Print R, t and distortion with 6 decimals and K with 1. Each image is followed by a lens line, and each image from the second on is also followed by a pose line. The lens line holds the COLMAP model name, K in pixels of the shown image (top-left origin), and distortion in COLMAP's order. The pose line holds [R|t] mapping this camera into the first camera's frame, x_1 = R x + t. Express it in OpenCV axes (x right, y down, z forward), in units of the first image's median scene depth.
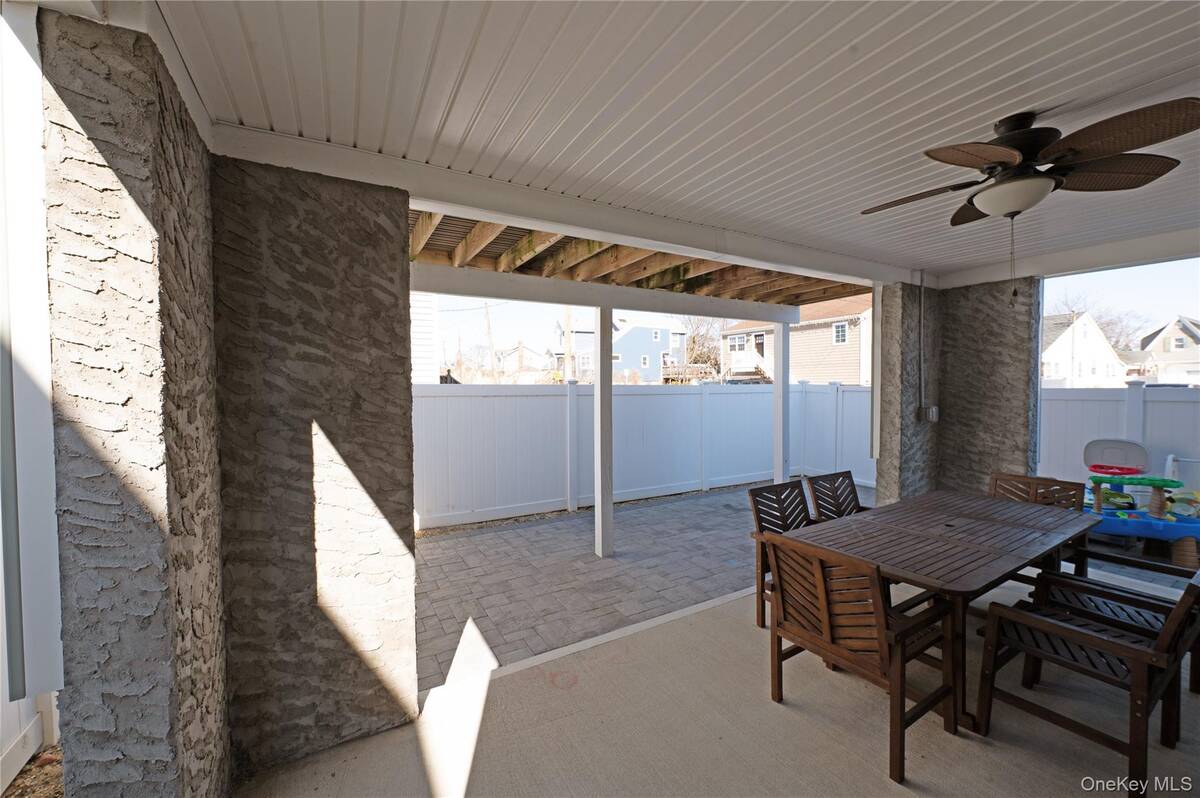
lens RADIAL K [[461.1, 0, 600.0], [0, 461.1, 399.0], [0, 0, 1]] dist [0.000013, 0.000001]
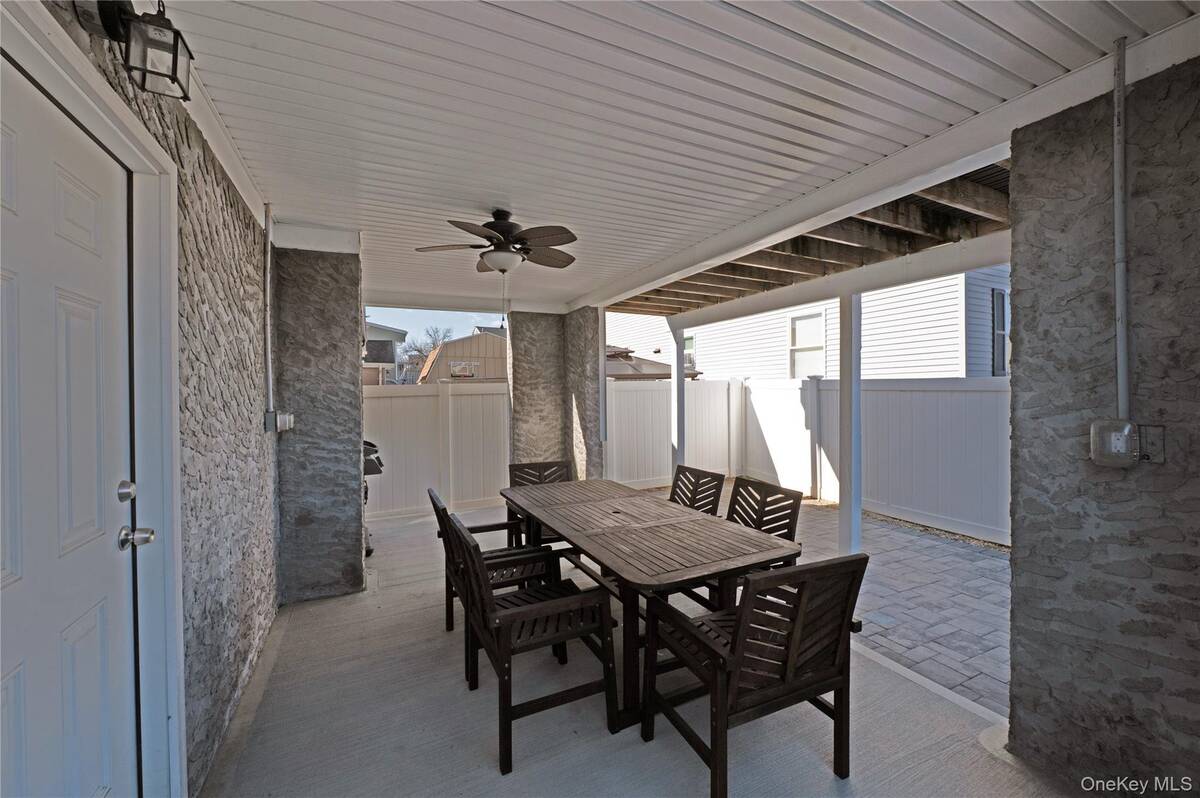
lens RADIAL K [[475.8, 0, 600.2], [0, 475.8, 392.3], [0, 0, 1]] dist [-0.000644, -0.000058]
pose [[-0.069287, 0.017777, -0.997438, 0.964790], [-0.015966, 0.999693, 0.018926, -0.012052], [0.997469, 0.017237, -0.068982, 0.534179]]
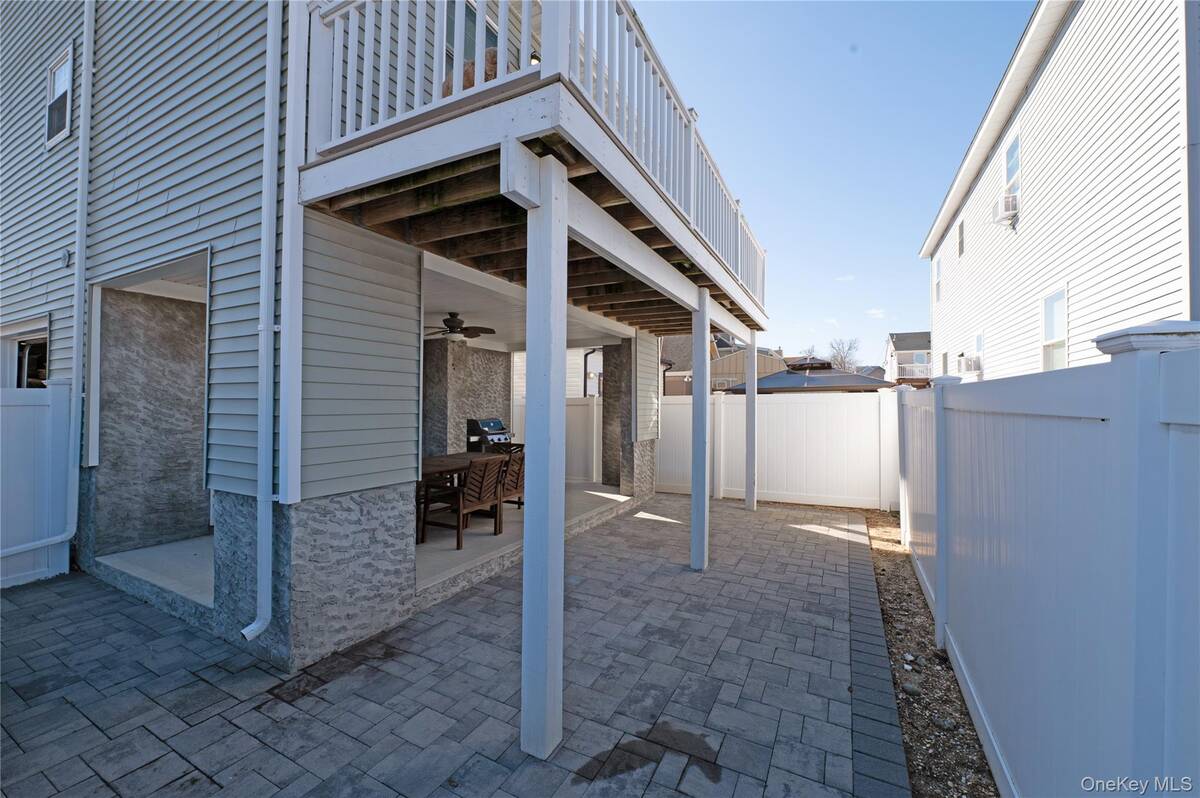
lens RADIAL K [[475.8, 0, 600.2], [0, 475.8, 392.3], [0, 0, 1]] dist [-0.000644, -0.000058]
pose [[-0.844166, -0.004375, -0.536064, 0.691130], [-0.007797, 0.999961, 0.004116, -0.030771], [0.536025, 0.007654, -0.844167, 1.659264]]
